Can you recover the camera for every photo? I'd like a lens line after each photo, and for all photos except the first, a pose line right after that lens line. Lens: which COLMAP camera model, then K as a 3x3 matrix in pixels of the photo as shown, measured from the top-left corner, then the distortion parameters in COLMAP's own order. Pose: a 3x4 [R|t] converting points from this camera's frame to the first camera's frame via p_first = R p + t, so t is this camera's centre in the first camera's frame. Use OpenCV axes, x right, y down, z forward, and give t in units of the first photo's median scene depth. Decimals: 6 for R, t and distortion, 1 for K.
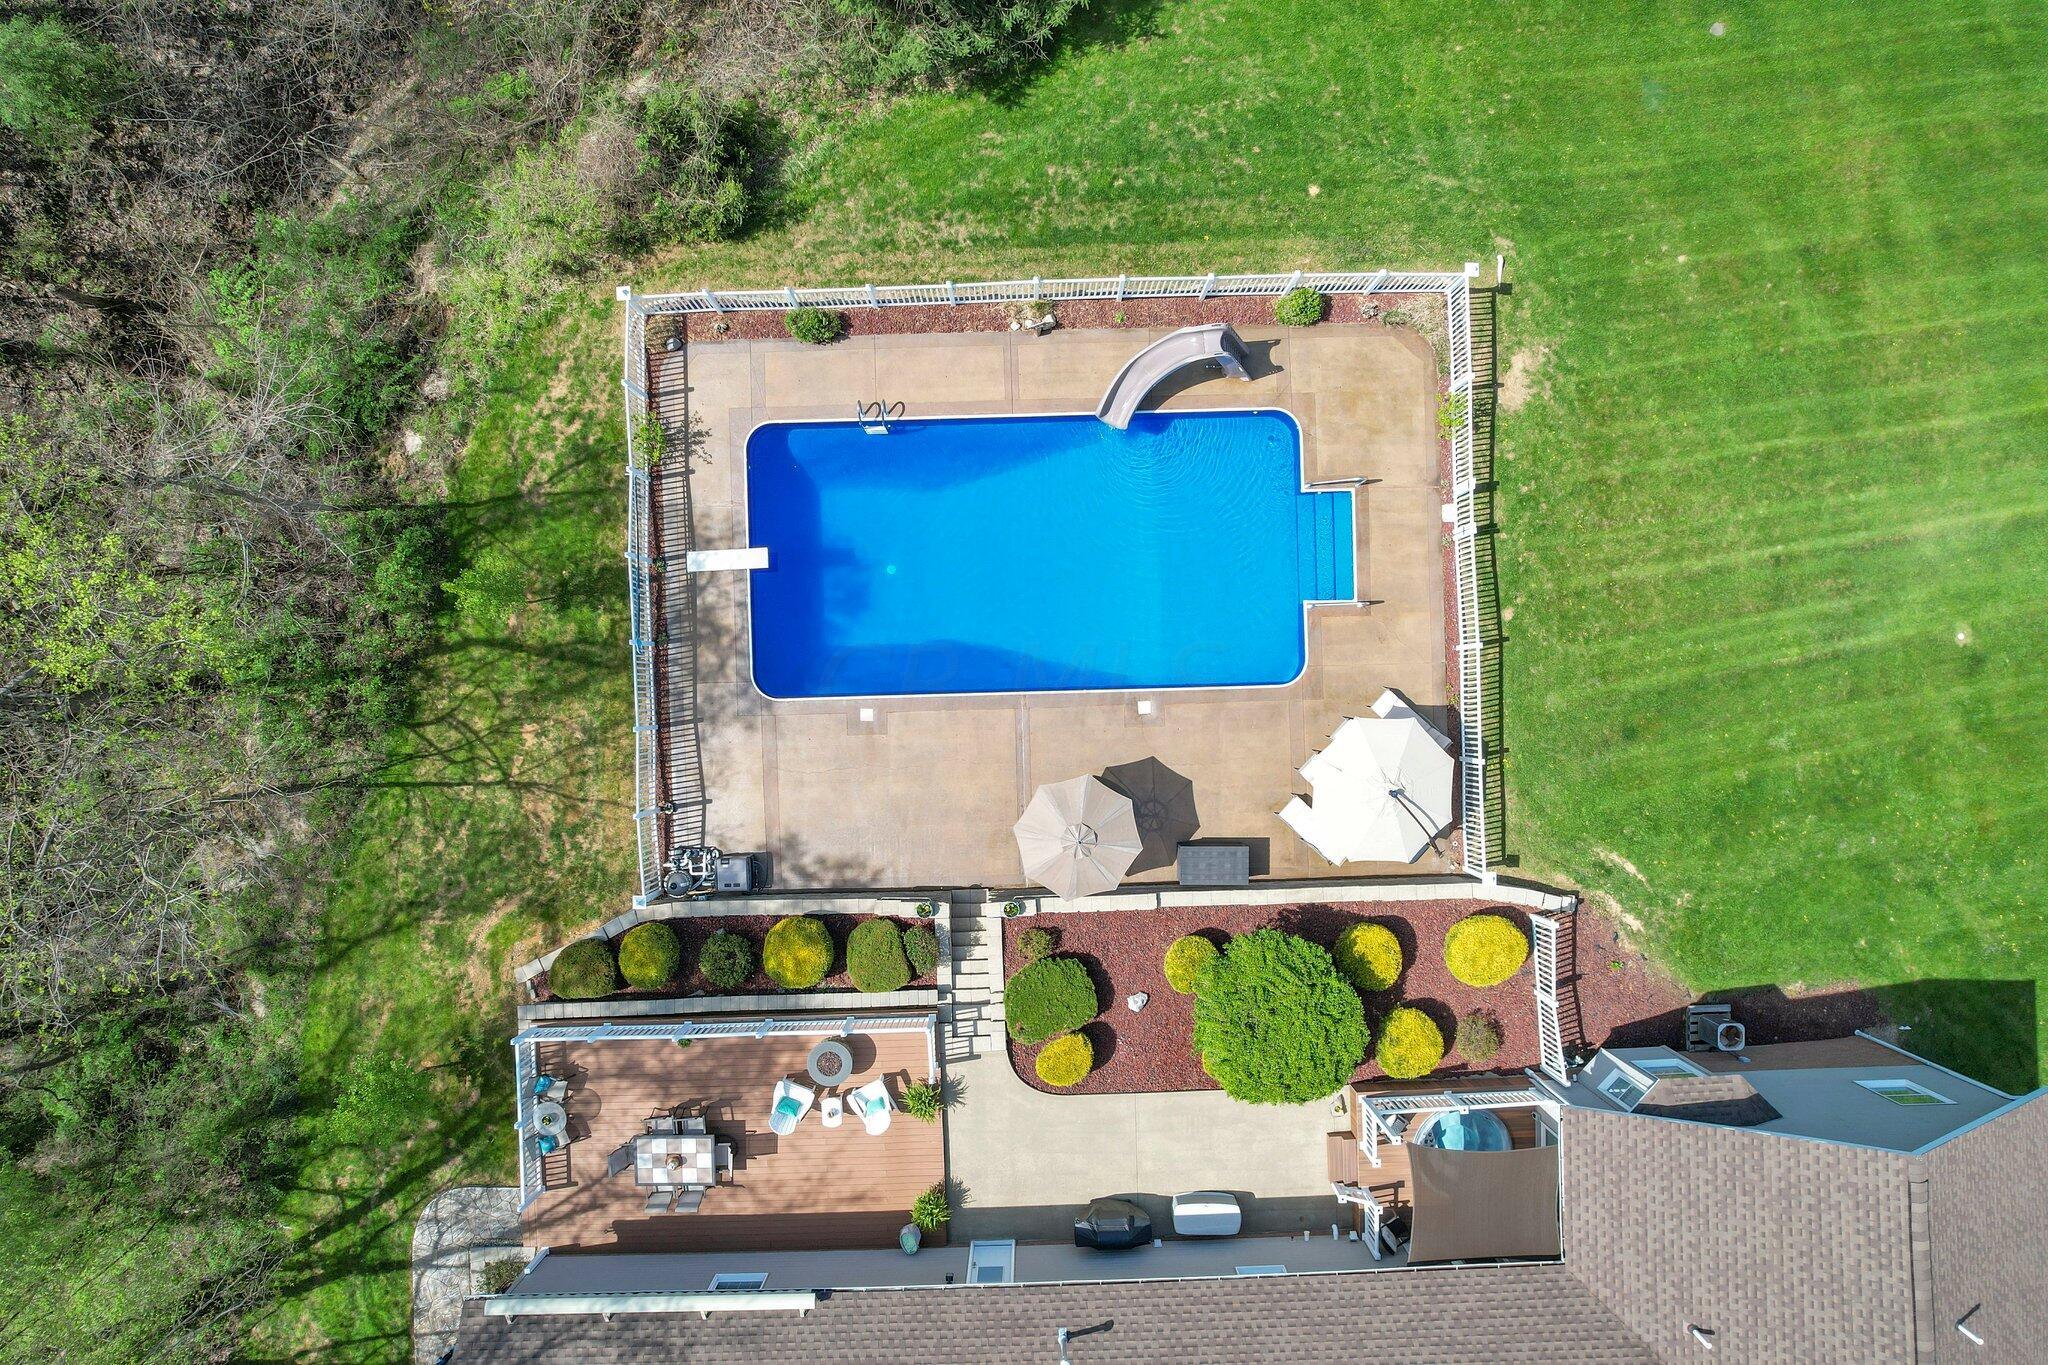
lens RADIAL K [[1300.6, 0, 1025.3], [0, 1300.6, 698.9], [0, 0, 1]] dist [-0.050908, 0.030528]
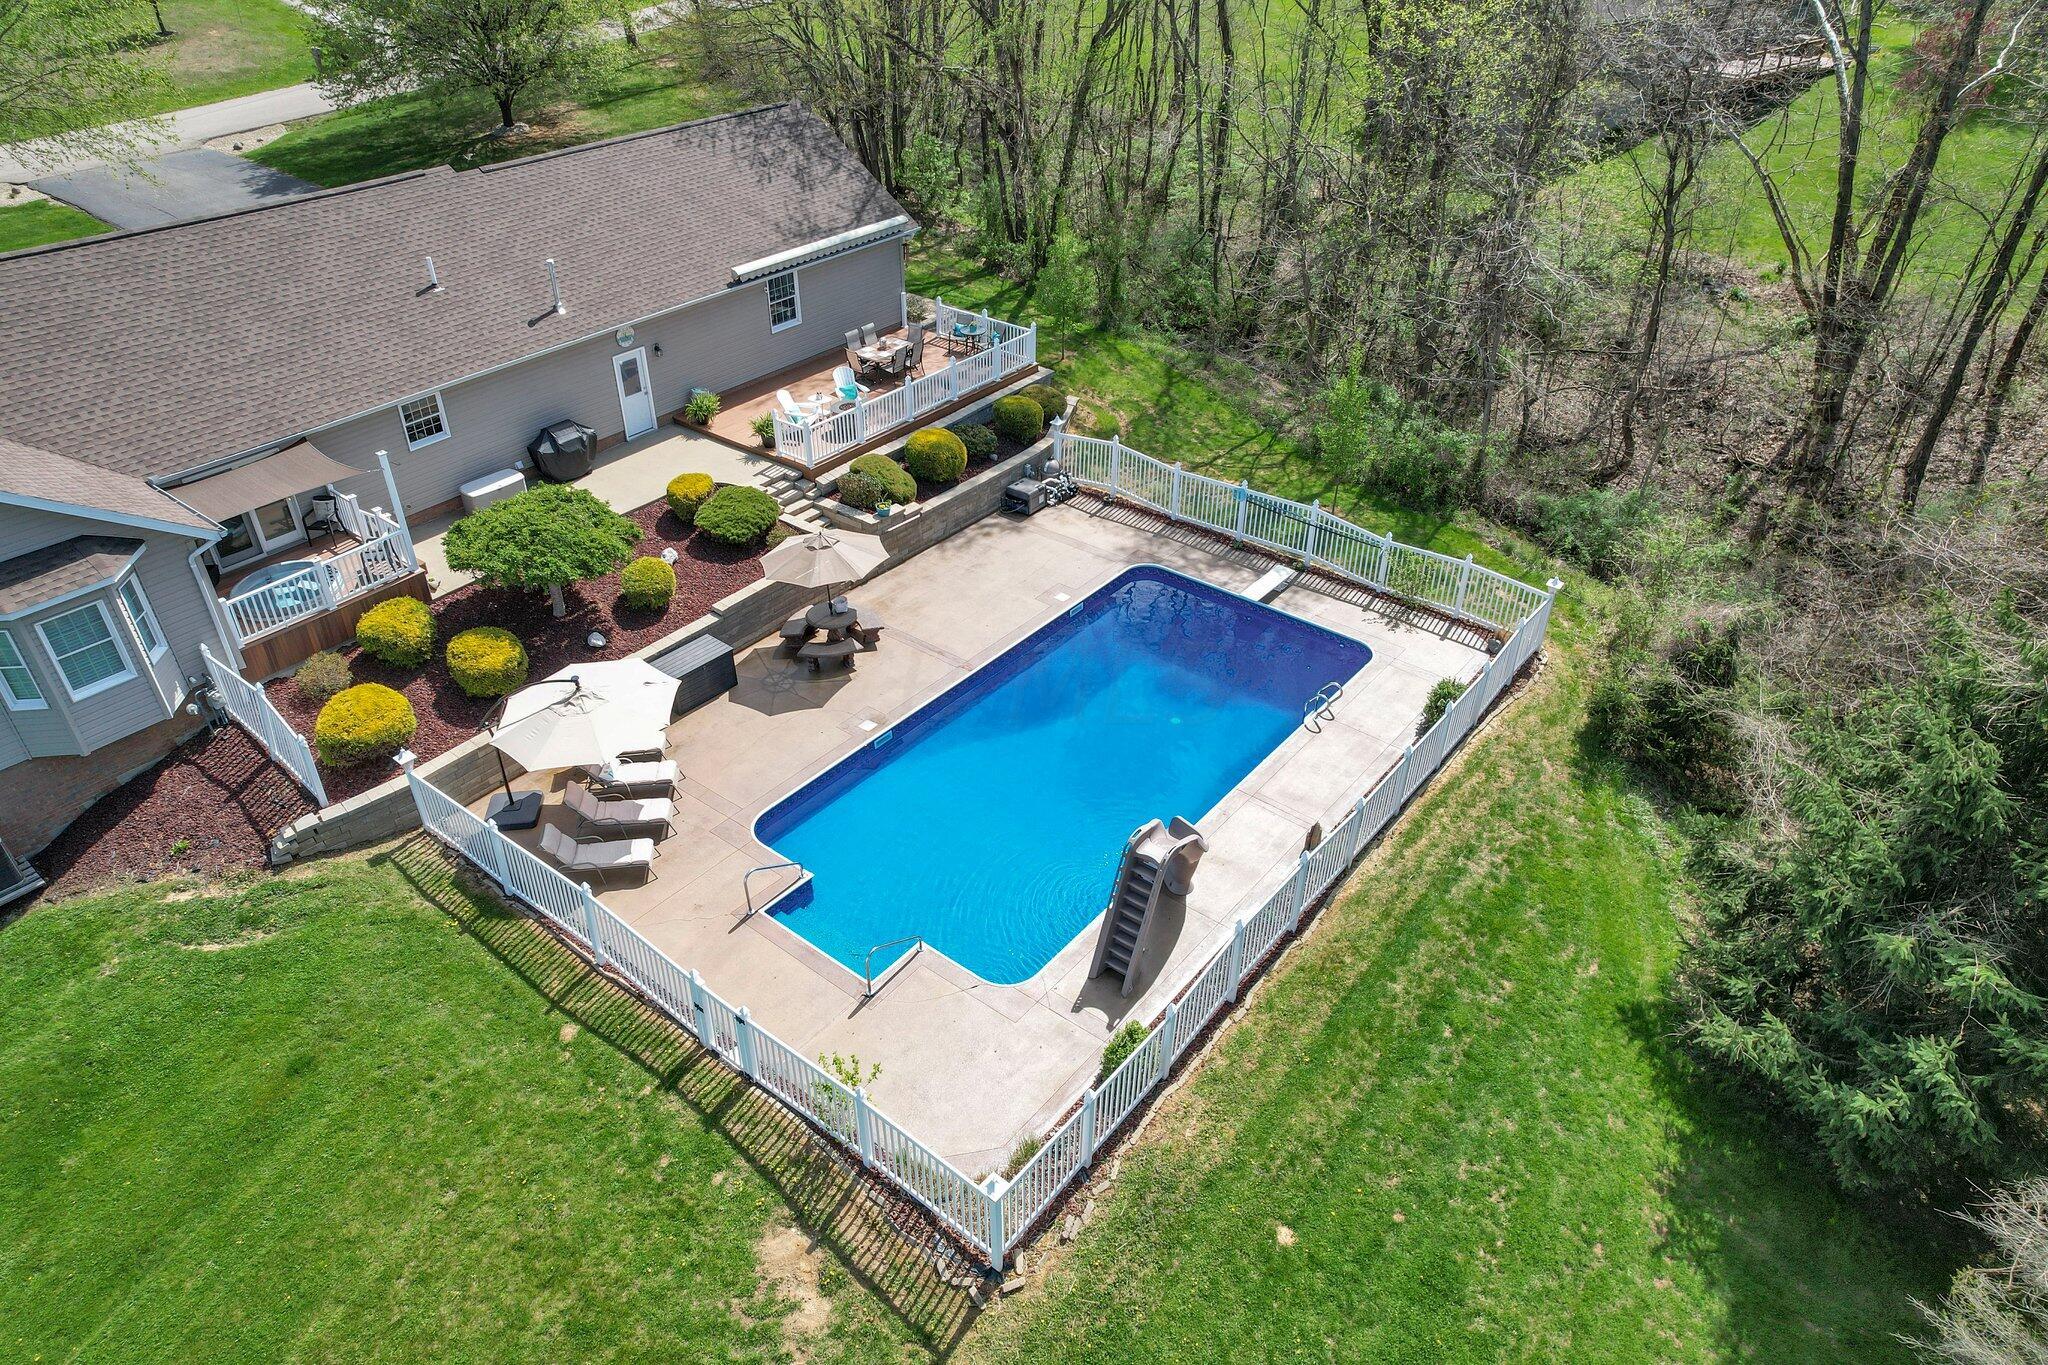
lens RADIAL K [[1300.6, 0, 1019.3], [0, 1300.6, 694.4], [0, 0, 1]] dist [-0.050908, 0.030528]
pose [[-0.648948, 0.441495, -0.619635, 0.556054], [-0.760805, -0.383461, 0.523577, -0.518203], [-0.006450, 0.811196, 0.584738, 0.475897]]
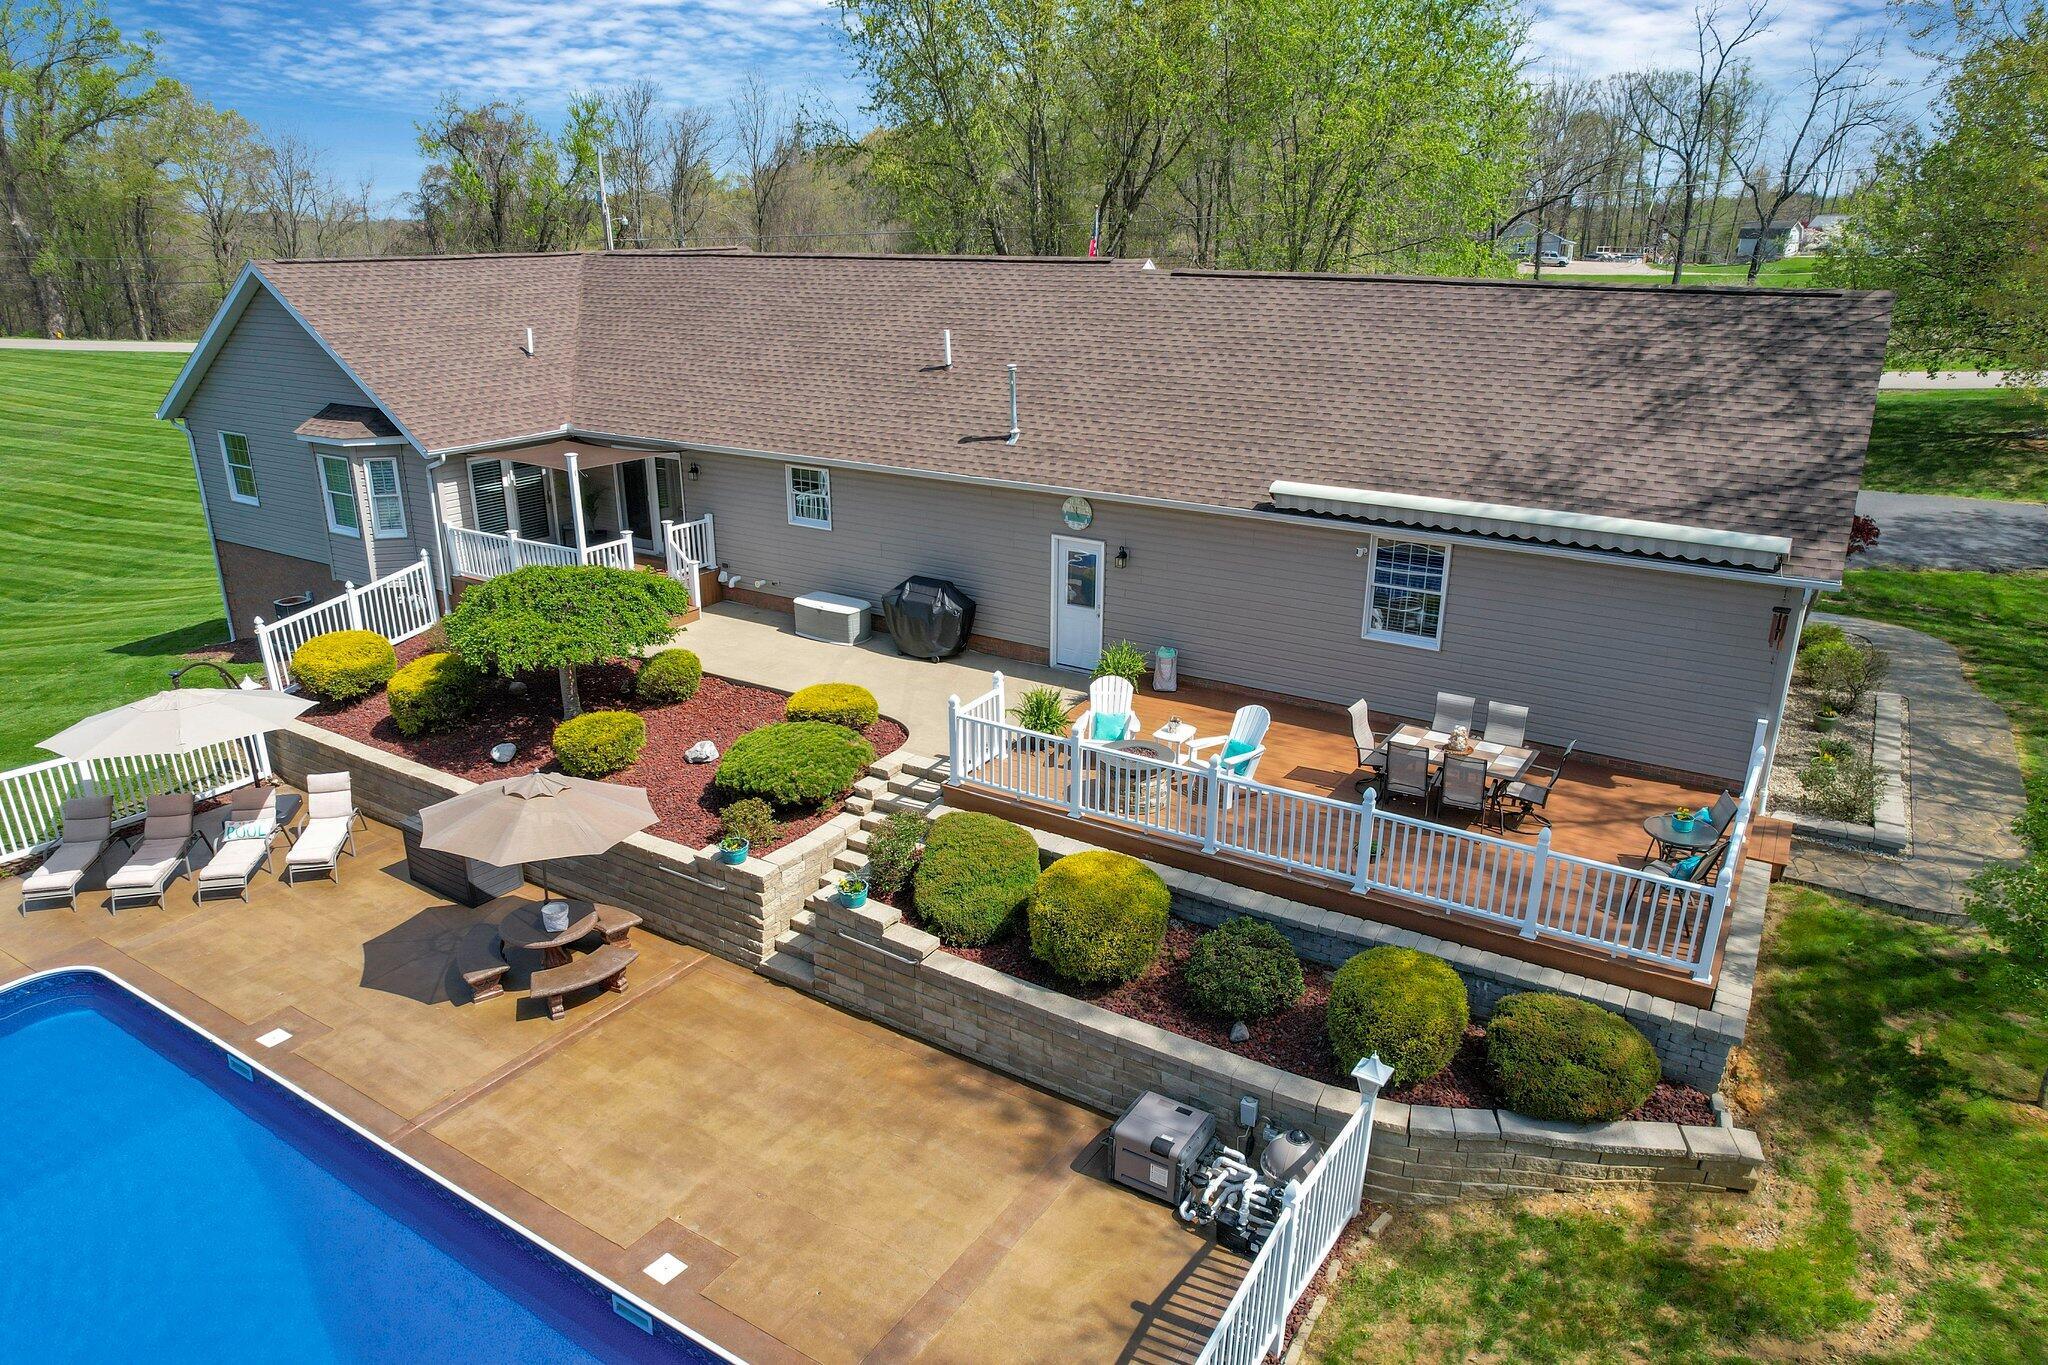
lens RADIAL K [[1300.6, 0, 1028.7], [0, 1300.6, 692.1], [0, 0, 1]] dist [-0.050908, 0.030528]
pose [[-0.831050, -0.187310, 0.523709, -0.373599], [0.556128, -0.294665, 0.777106, -0.173675], [0.008759, 0.937063, 0.349050, 0.709641]]
